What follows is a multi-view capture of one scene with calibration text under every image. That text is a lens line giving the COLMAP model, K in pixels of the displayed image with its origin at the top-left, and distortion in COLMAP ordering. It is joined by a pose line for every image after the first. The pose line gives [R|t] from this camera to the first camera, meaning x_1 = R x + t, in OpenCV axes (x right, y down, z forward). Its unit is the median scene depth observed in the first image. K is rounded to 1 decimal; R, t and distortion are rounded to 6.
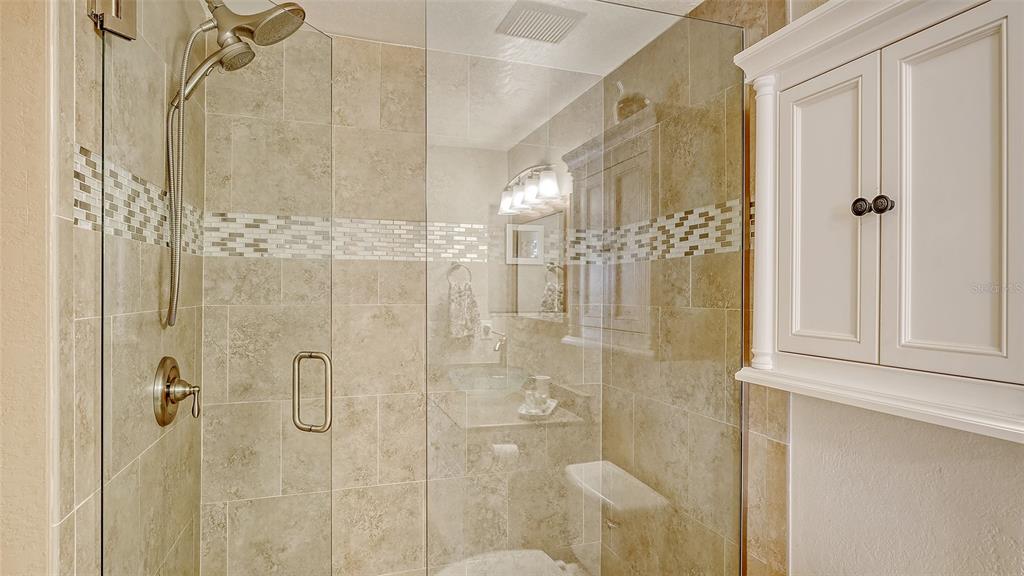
lens RADIAL K [[542.4, 0, 512.4], [0, 542.4, 292.5], [0, 0, 1]] dist [-0.003135, -0.000852]
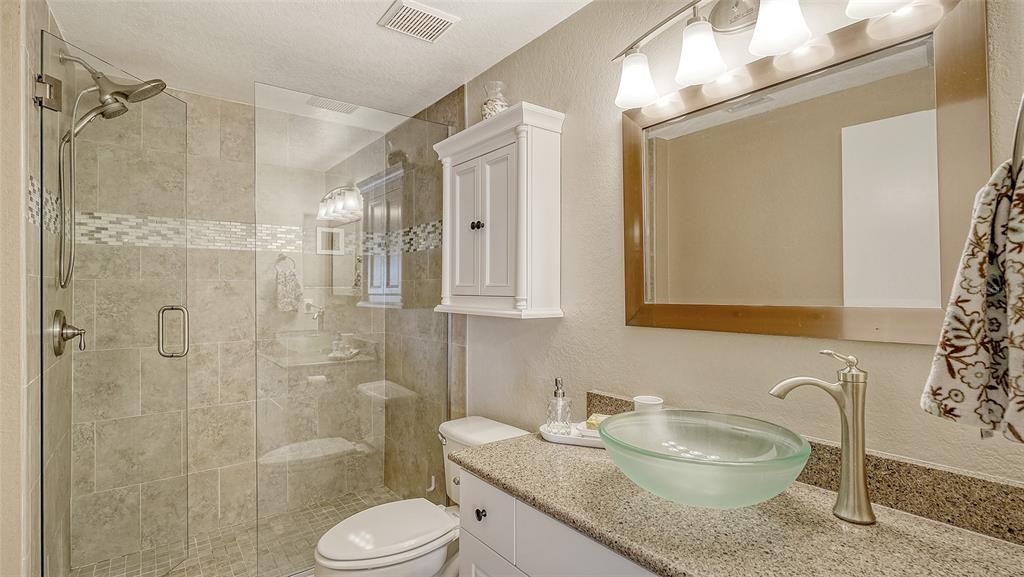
lens RADIAL K [[481.1, 0, 516.8], [0, 481.1, 283.3], [0, 0, 1]] dist [0.000637, -0.001288]
pose [[0.944152, -0.005101, 0.329471, 0.082595], [0.009089, 0.999903, -0.010565, 0.054072], [-0.329385, 0.012969, 0.944107, -0.490563]]
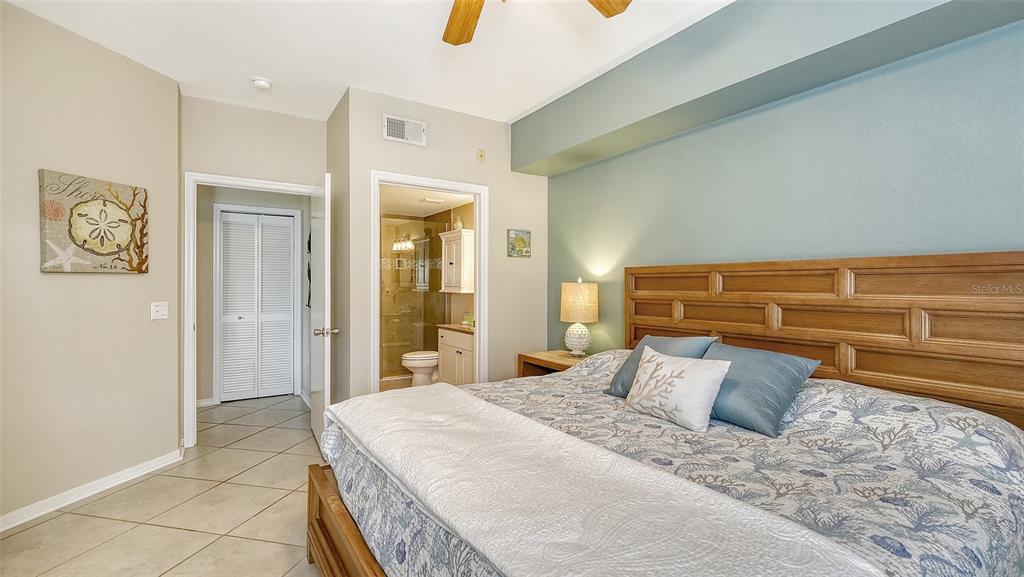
lens RADIAL K [[481.1, 0, 512.5], [0, 481.1, 284.9], [0, 0, 1]] dist [0.000637, -0.001288]
pose [[0.972406, -0.004705, 0.233248, -0.003430], [0.003874, 0.999984, 0.004022, 0.048388], [-0.233264, -0.003008, 0.972409, -2.647190]]
